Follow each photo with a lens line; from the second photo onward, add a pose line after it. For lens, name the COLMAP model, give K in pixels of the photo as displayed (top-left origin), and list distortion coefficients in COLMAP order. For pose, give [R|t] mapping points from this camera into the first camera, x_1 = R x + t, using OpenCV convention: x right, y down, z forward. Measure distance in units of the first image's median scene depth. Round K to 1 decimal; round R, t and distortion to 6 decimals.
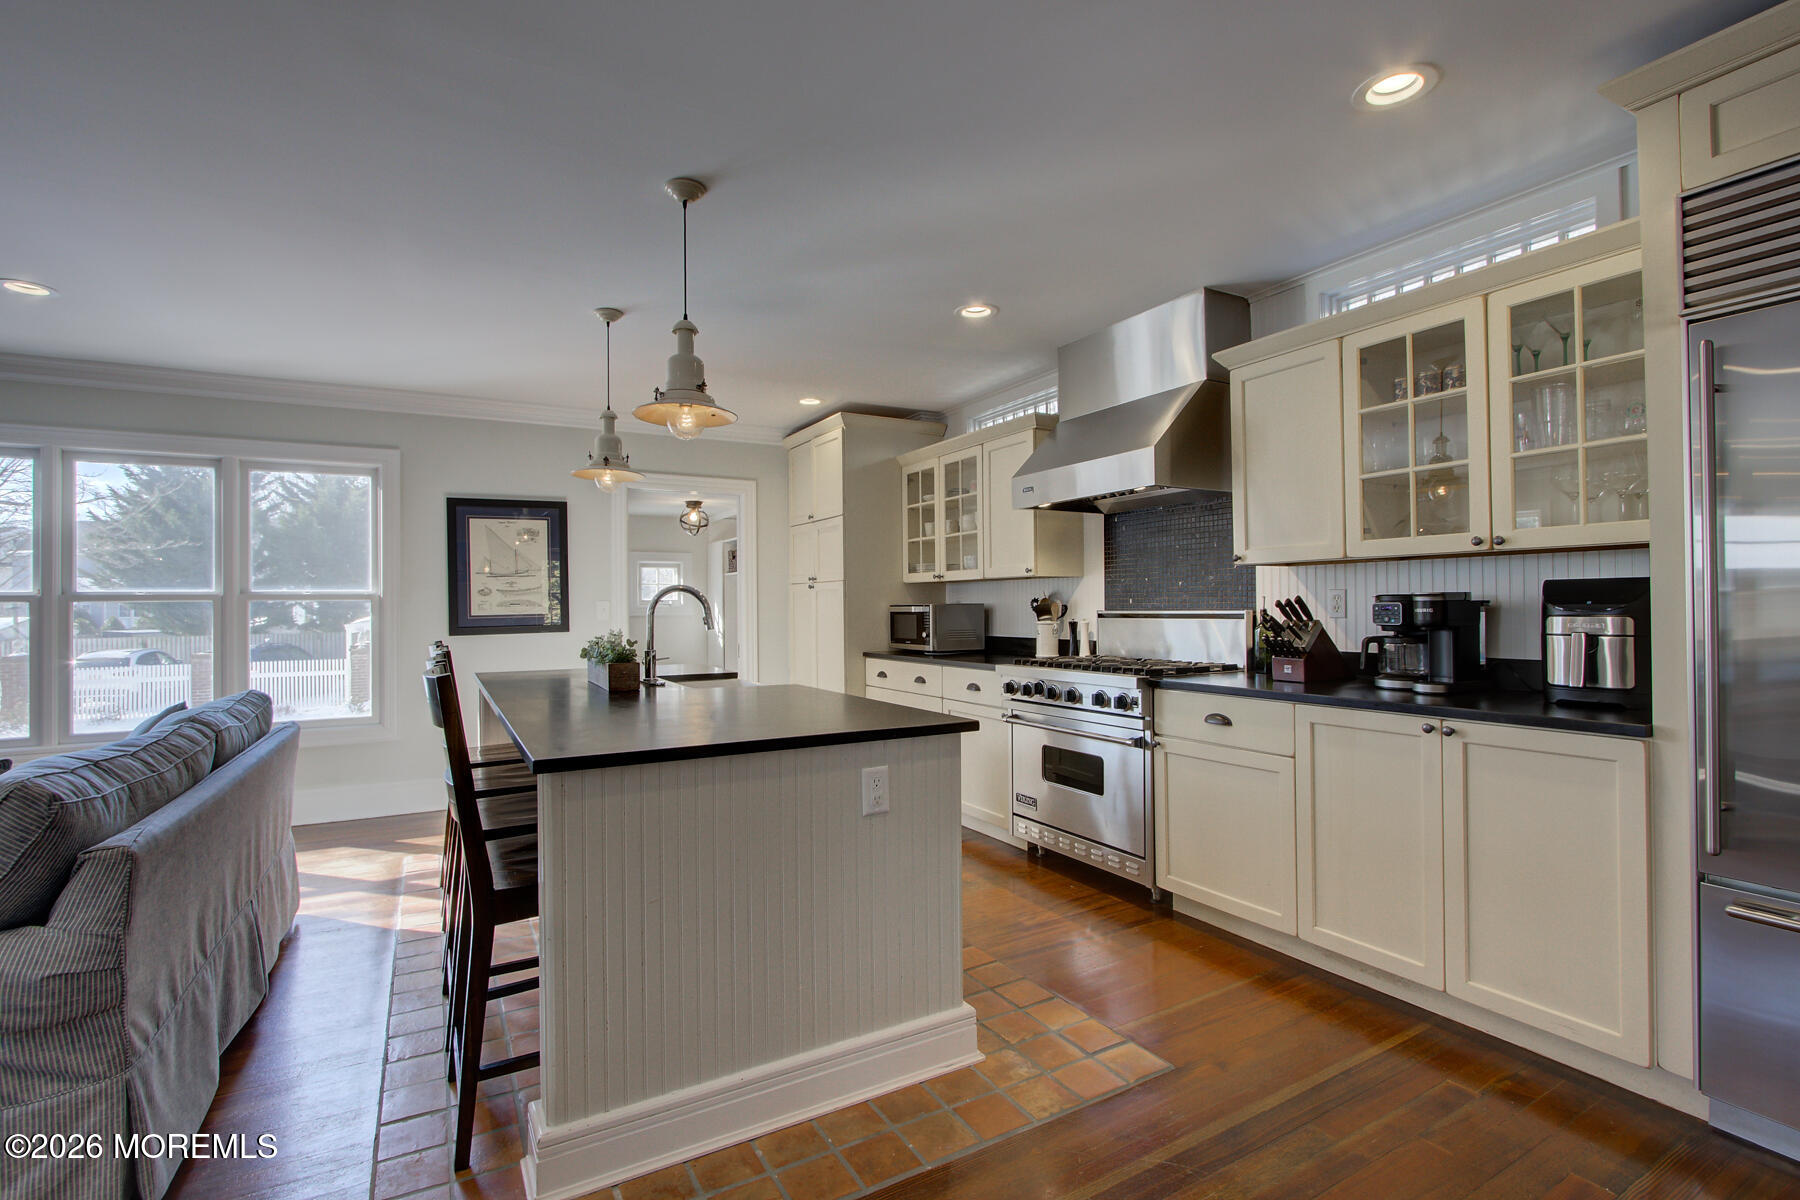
lens RADIAL K [[822.7, 0, 886.7], [0, 822.7, 596.0], [0, 0, 1]] dist [-0.015839, 0.000600]
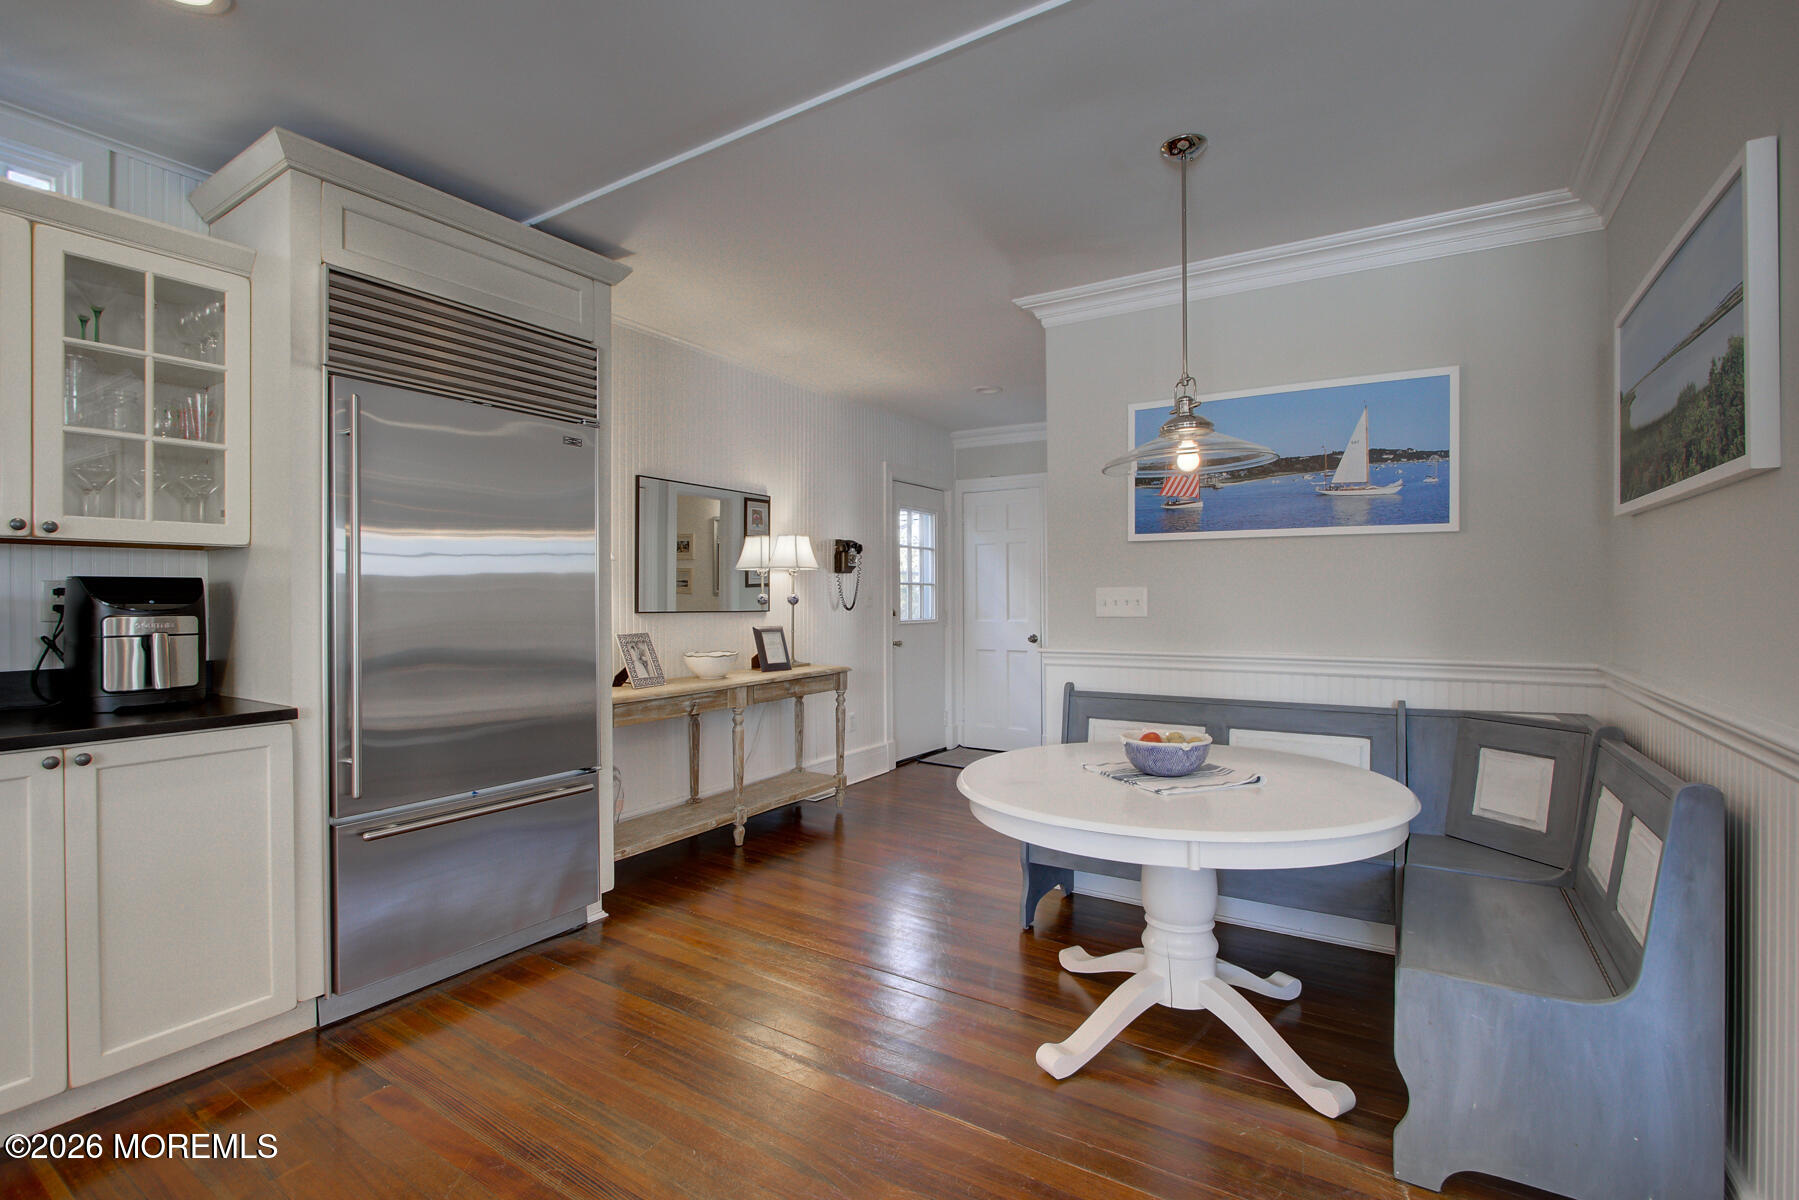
lens RADIAL K [[822.3, 0, 897.6], [0, 822.3, 599.9], [0, 0, 1]] dist [-0.015839, 0.000600]
pose [[-0.471916, 0.010762, 0.881578, -0.213320], [-0.003036, 0.999900, -0.013832, 0.008499], [-0.881638, -0.009204, -0.471836, 0.352272]]
